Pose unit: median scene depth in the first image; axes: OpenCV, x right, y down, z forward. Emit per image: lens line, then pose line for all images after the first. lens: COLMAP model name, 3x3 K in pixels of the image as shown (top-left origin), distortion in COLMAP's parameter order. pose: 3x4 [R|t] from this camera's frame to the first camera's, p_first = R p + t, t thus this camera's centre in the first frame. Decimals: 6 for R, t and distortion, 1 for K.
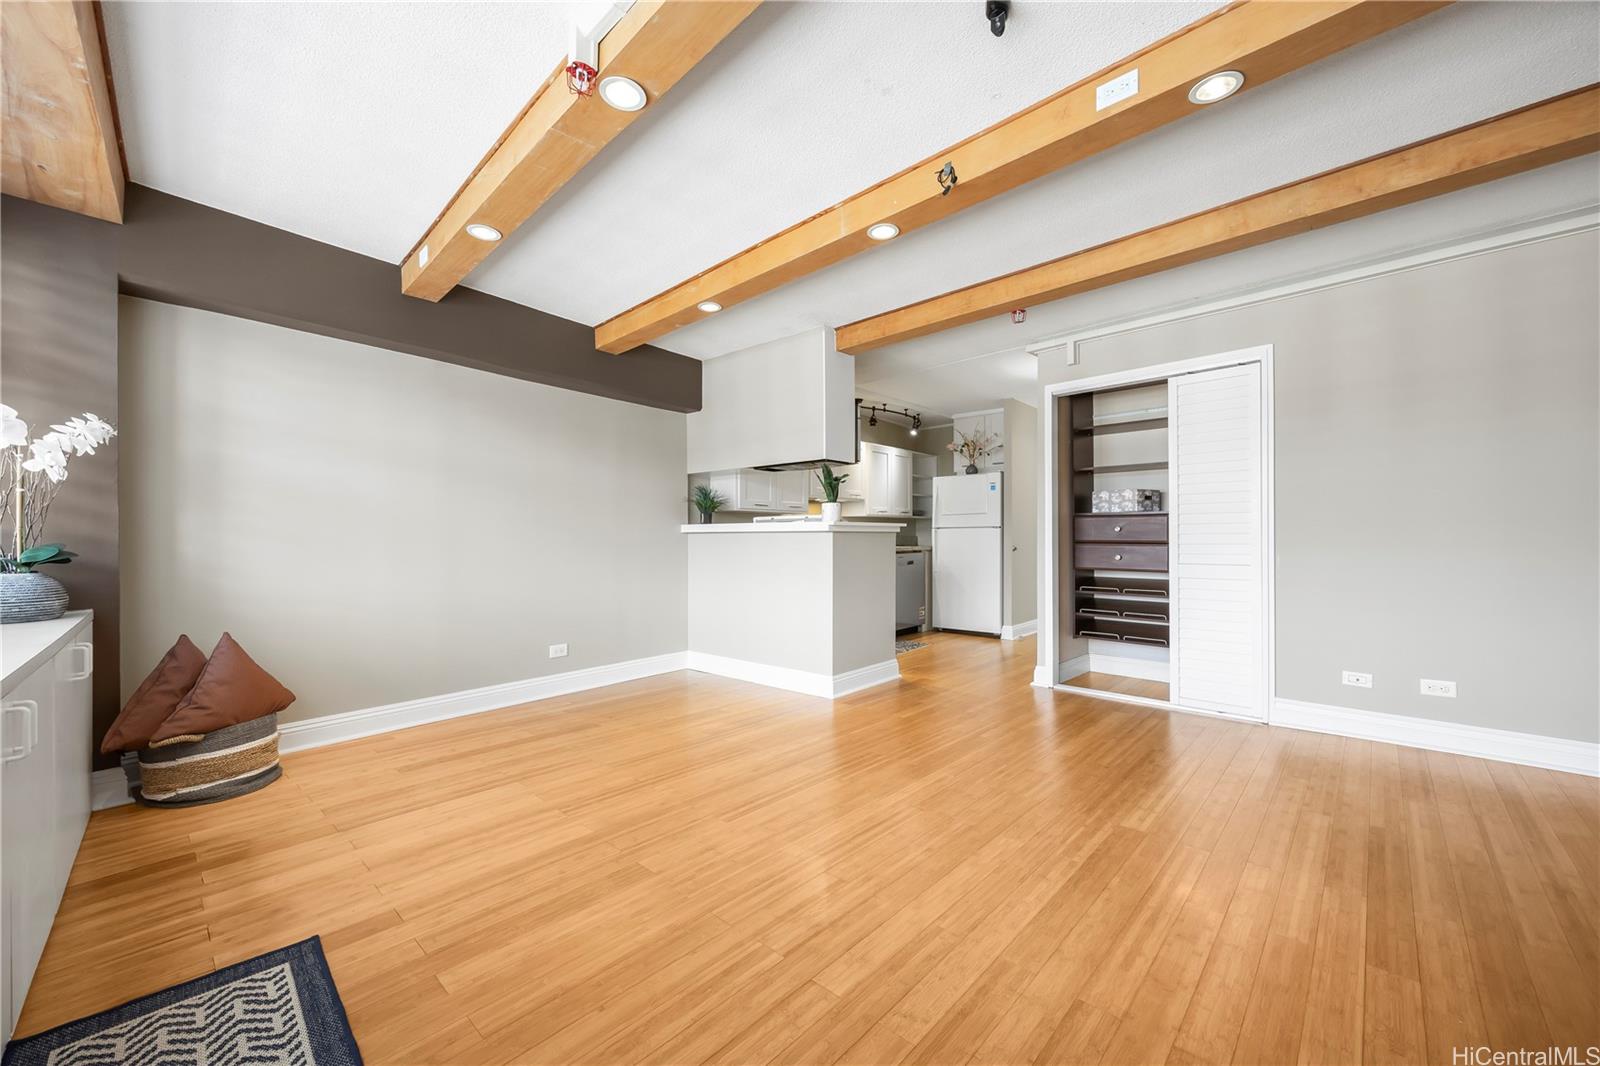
lens RADIAL K [[625.0, 0, 794.2], [0, 625.0, 537.2], [0, 0, 1]] dist [-0.005497, 0.000721]
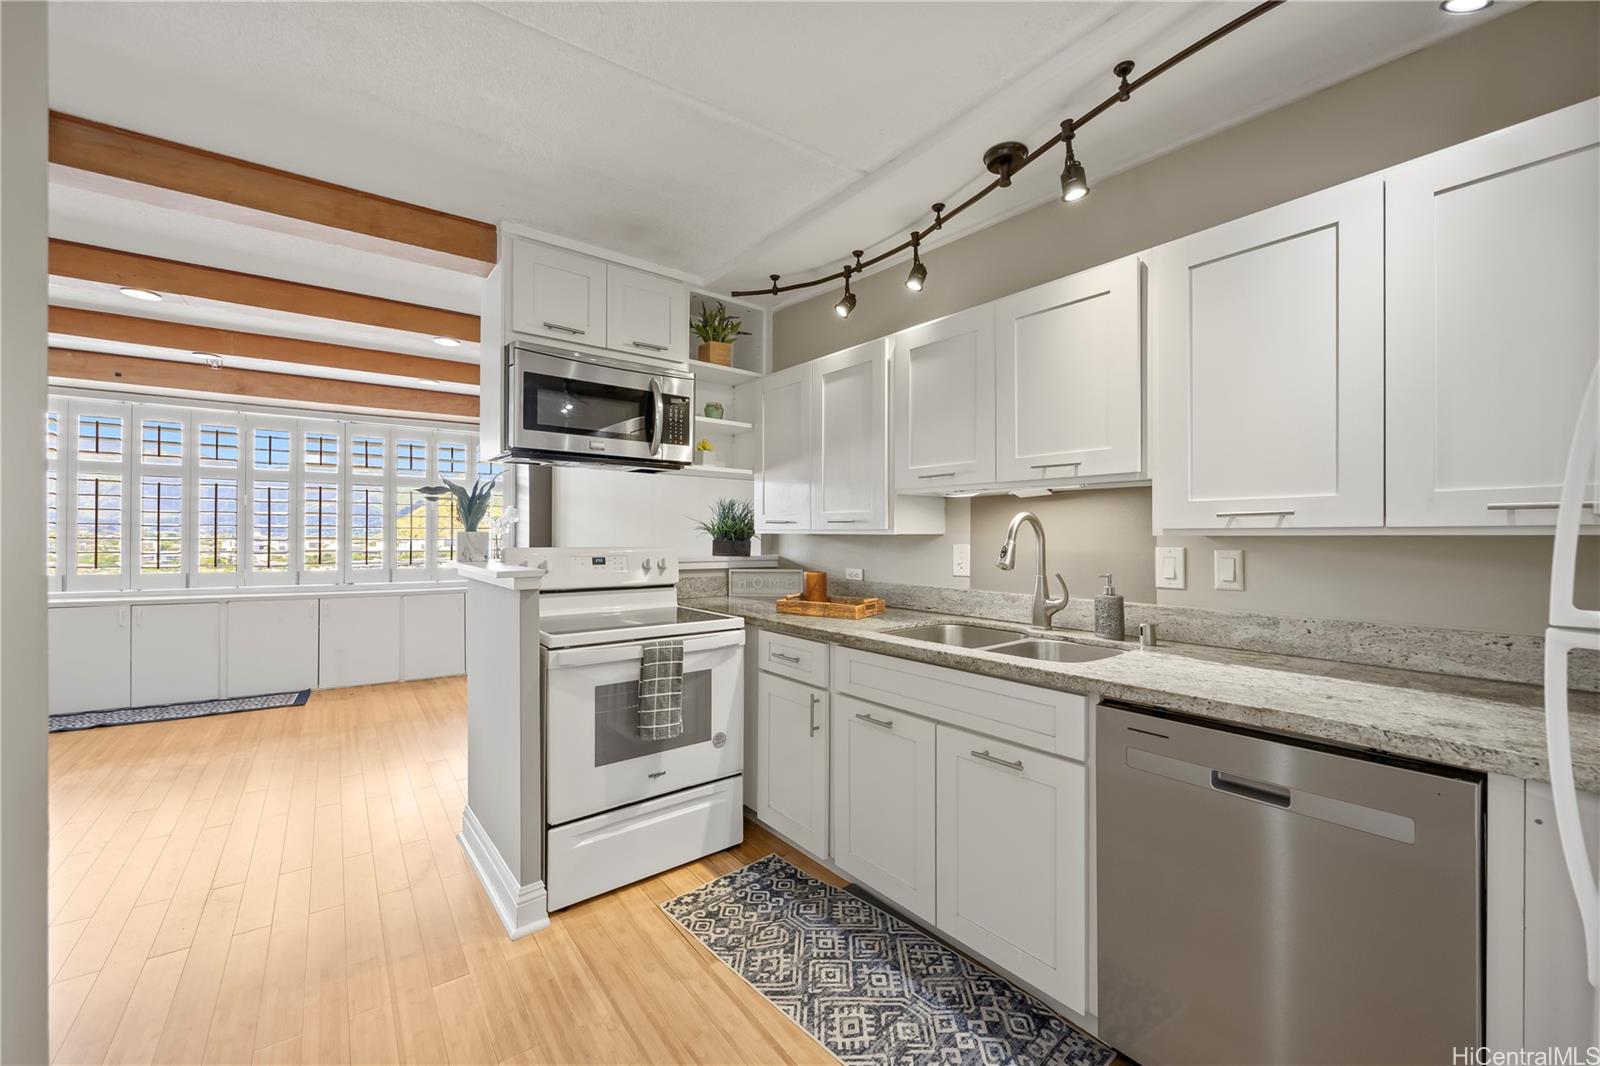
lens RADIAL K [[625.0, 0, 803.4], [0, 625.0, 535.7], [0, 0, 1]] dist [-0.005497, 0.000721]
pose [[-0.171524, 0.005021, -0.985167, 0.869234], [-0.004325, 0.999974, 0.005850, -0.076718], [0.985170, 0.005264, -0.171498, 2.005500]]
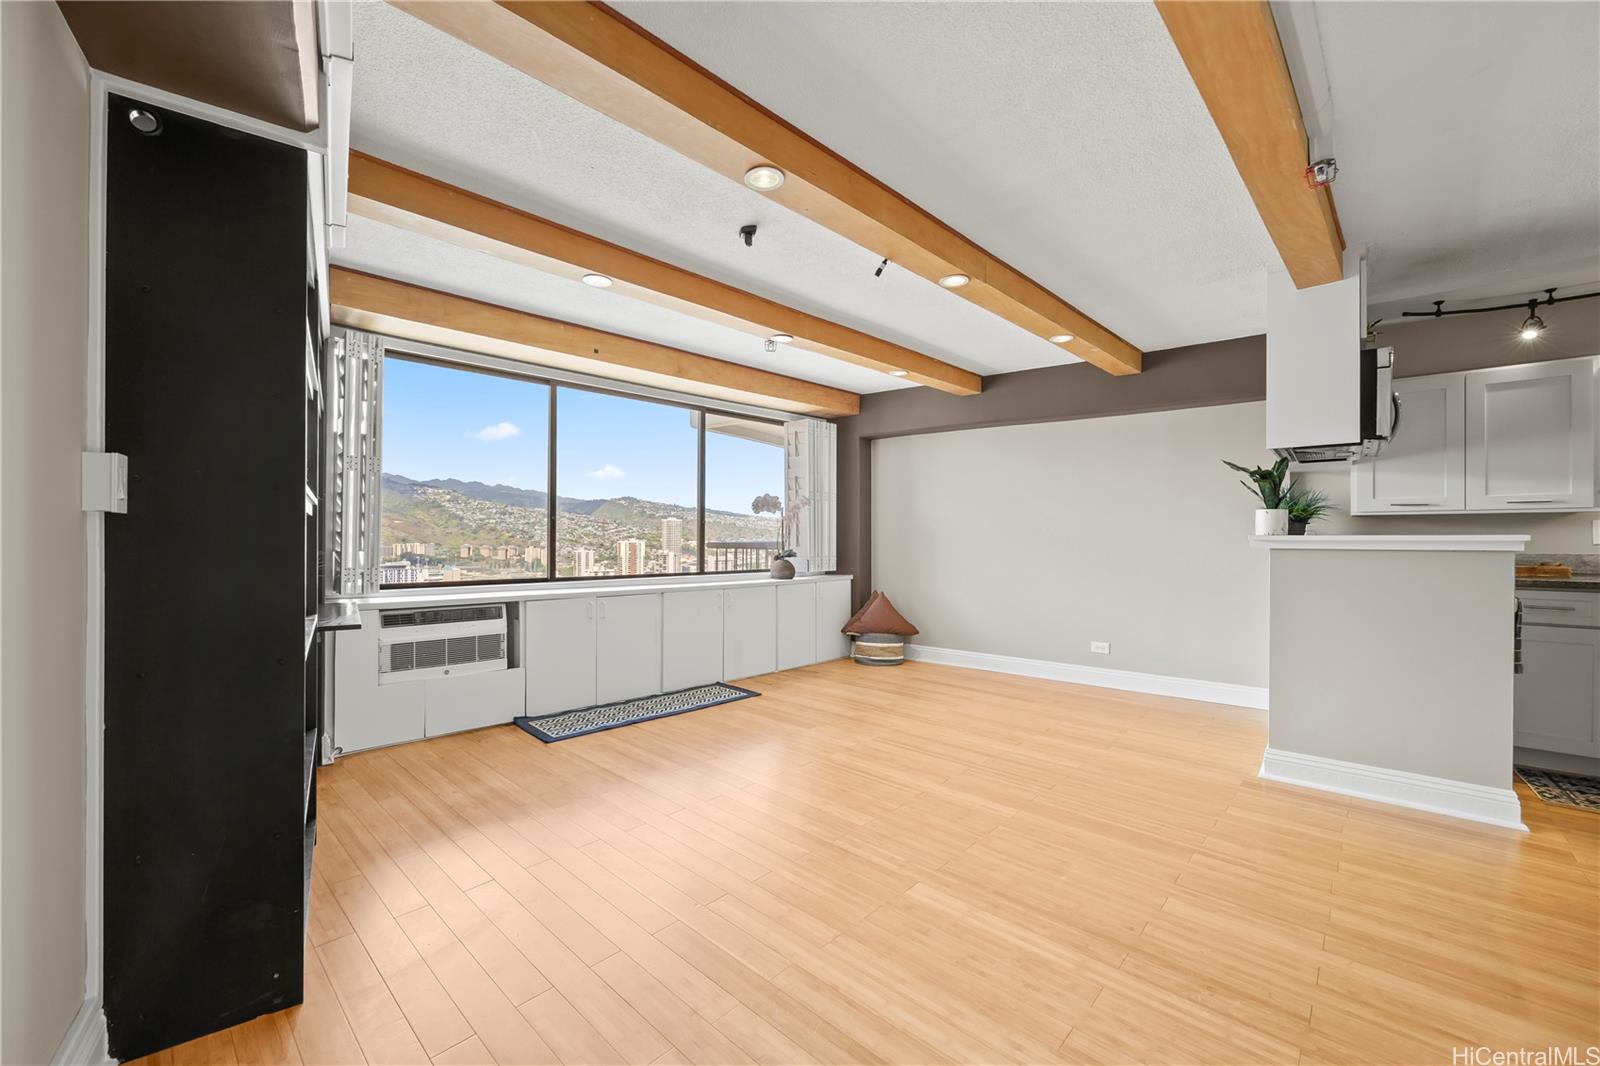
lens RADIAL K [[625.0, 0, 793.1], [0, 625.0, 539.1], [0, 0, 1]] dist [-0.005497, 0.000721]
pose [[-0.000746, 0.005477, -0.999985, 1.090277], [-0.001115, 0.999984, 0.005478, -0.031743], [0.999999, 0.001119, -0.000740, 0.625599]]
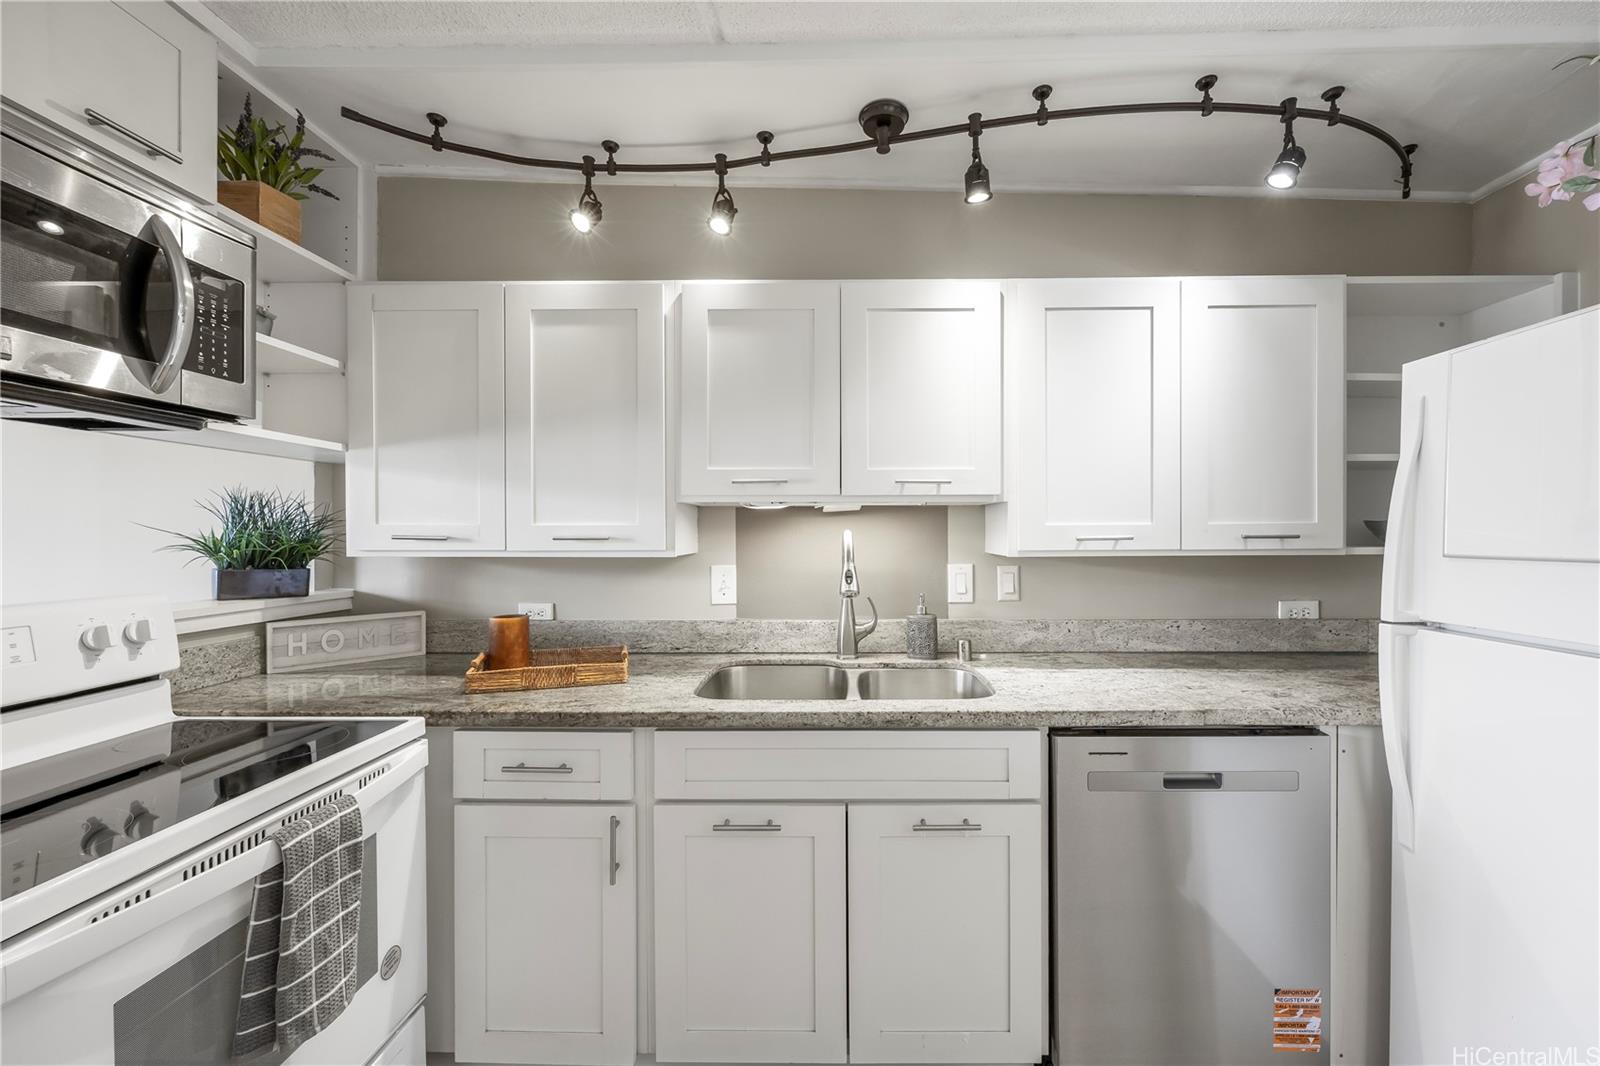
lens RADIAL K [[625.0, 0, 832.7], [0, 625.0, 538.4], [0, 0, 1]] dist [-0.005497, 0.000721]
pose [[0.650873, 0.008366, -0.759140, 0.595110], [-0.001727, 0.999953, 0.009539, -0.097743], [0.759185, -0.004898, 0.650857, 1.708747]]
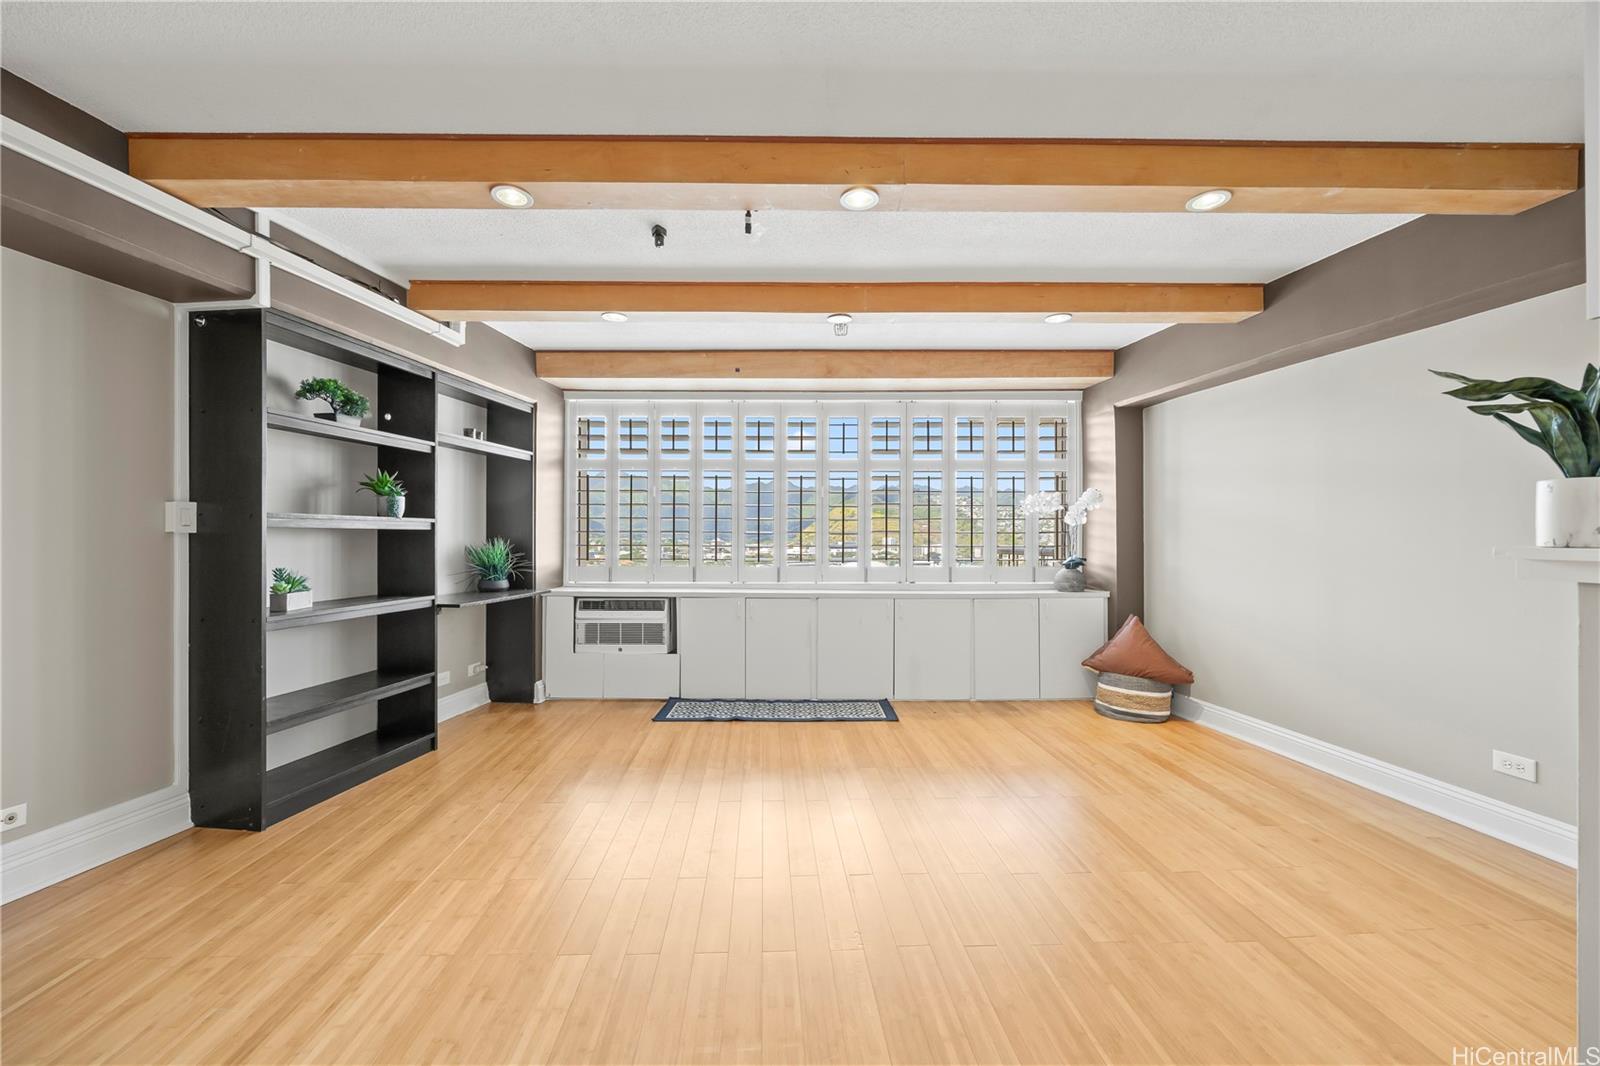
lens RADIAL K [[625.0, 0, 797.7], [0, 625.0, 534.5], [0, 0, 1]] dist [-0.005497, 0.000721]
pose [[-0.692339, -0.001434, -0.721571, 0.687200], [0.002990, 0.999984, -0.004857, -0.038492], [0.721567, -0.005520, -0.692323, 1.314156]]
